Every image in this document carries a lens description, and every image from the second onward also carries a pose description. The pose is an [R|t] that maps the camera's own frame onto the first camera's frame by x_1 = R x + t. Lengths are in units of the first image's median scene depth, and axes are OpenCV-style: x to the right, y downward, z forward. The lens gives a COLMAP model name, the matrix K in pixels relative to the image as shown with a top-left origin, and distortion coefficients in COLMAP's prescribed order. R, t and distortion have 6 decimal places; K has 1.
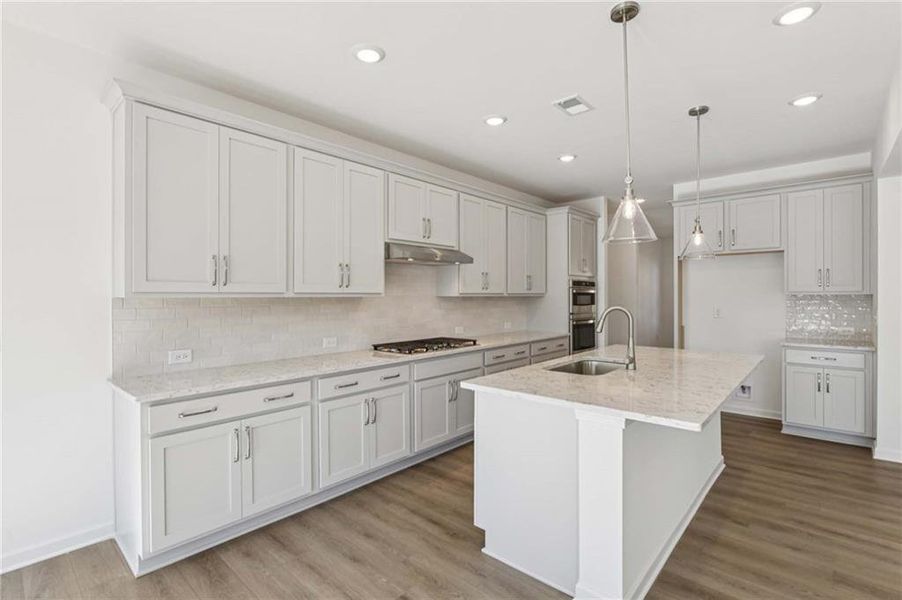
lens RADIAL K [[424.1, 0, 451.8], [0, 424.1, 299.7], [0, 0, 1]] dist [-0.001418, -0.000125]
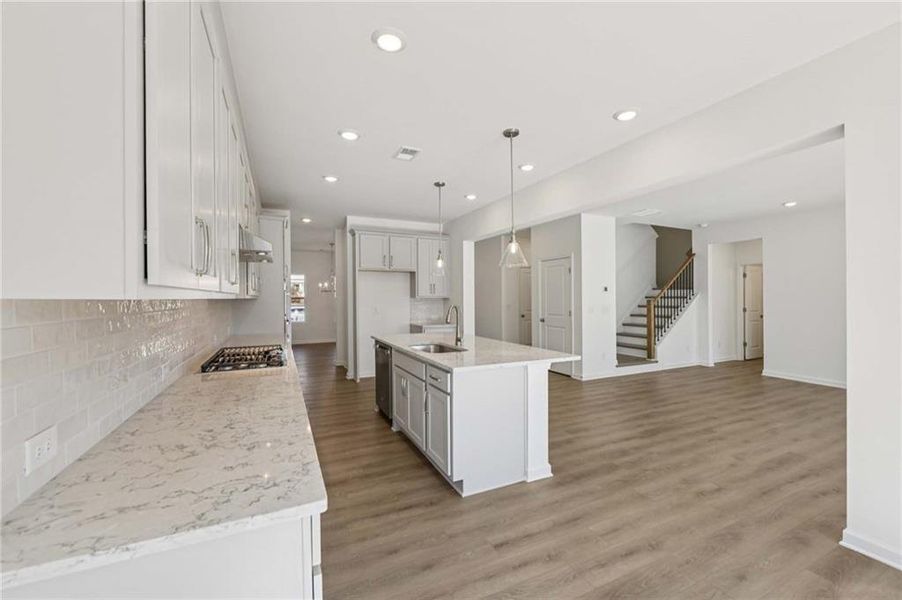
lens RADIAL K [[358.5, 0, 448.1], [0, 358.5, 299.7], [0, 0, 1]] dist [-0.003172, -0.001243]
pose [[0.393752, -0.000135, 0.919217, -0.741004], [0.008313, 0.999960, -0.003414, 0.001895], [-0.919179, 0.008986, 0.393737, 0.482245]]
